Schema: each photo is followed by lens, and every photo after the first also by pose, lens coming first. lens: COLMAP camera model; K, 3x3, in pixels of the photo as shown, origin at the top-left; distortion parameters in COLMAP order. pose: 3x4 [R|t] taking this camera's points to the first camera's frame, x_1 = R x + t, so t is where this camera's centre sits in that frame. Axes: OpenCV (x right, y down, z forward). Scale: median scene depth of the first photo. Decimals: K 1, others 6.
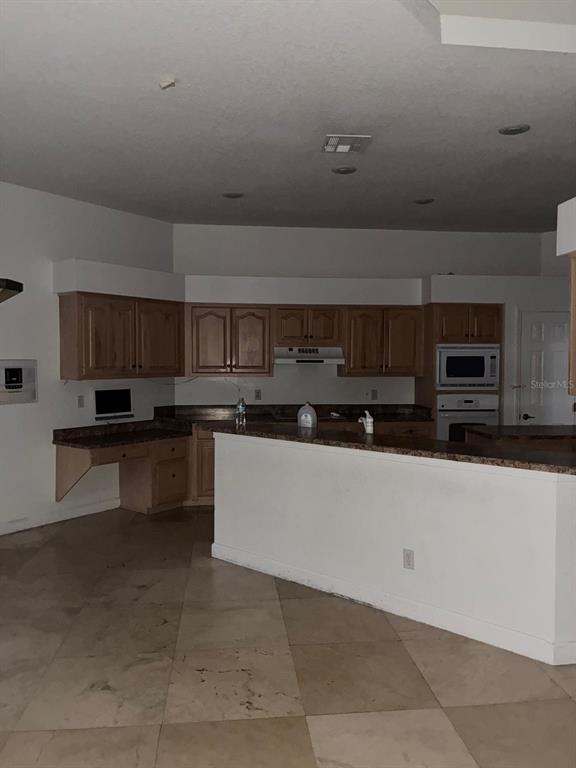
lens RADIAL K [[589.5, 0, 288.0], [0, 589.5, 384.0], [0, 0, 1]] dist [0.036991, -0.000662]
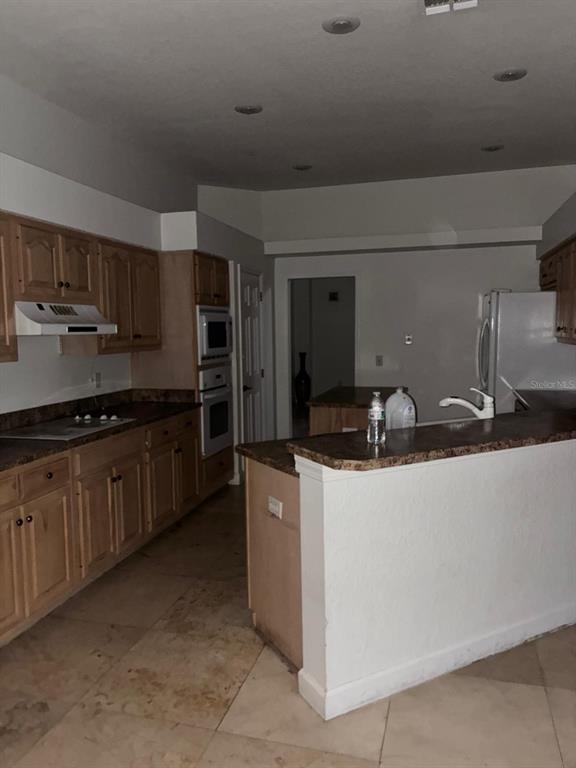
lens RADIAL K [[589.5, 0, 288.0], [0, 589.5, 384.0], [0, 0, 1]] dist [0.036991, -0.000662]
pose [[0.366801, -0.095024, 0.925434, -0.411585], [0.052235, 0.995304, 0.081495, -0.021783], [-0.928832, 0.018448, 0.370042, 0.600694]]
